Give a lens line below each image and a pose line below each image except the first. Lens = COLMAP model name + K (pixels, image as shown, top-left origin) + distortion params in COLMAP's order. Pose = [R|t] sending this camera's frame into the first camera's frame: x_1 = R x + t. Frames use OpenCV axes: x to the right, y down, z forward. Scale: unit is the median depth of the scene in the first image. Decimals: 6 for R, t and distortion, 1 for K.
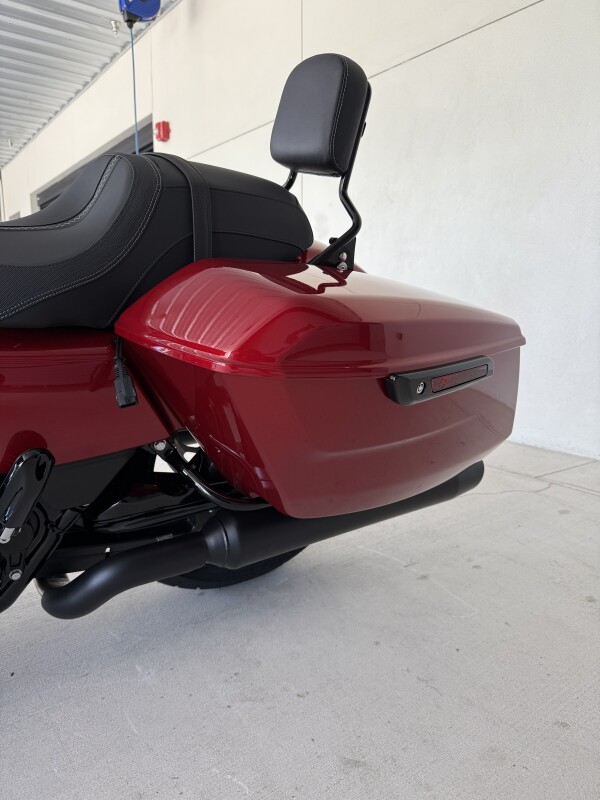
lens RADIAL K [[573.2, 0, 298.6], [0, 573.2, 402.3], [0, 0, 1]] dist [0.007639, -0.024332]
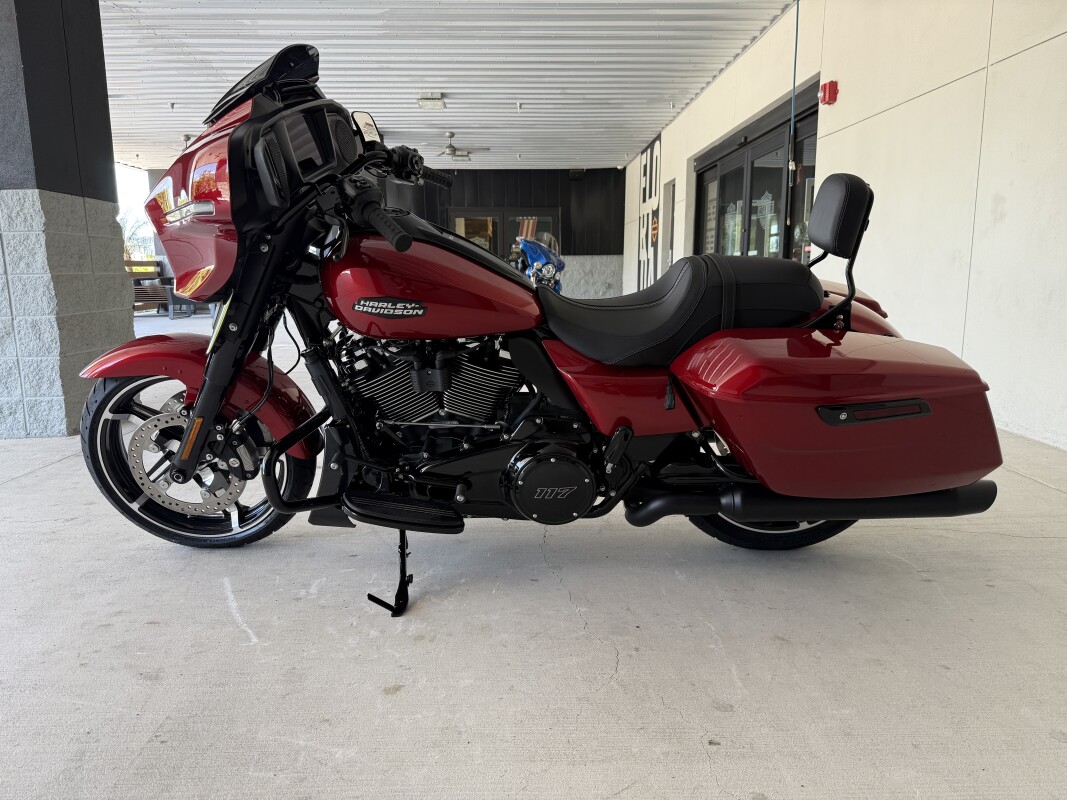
lens RADIAL K [[754.6, 0, 537.0], [0, 754.6, 400.8], [0, 0, 1]] dist [0.042428, -0.078933]
pose [[0.812487, 0.092390, -0.575611, 0.484067], [-0.089402, 0.995429, 0.033581, -0.040809], [0.576083, 0.024177, 0.817034, -0.809001]]
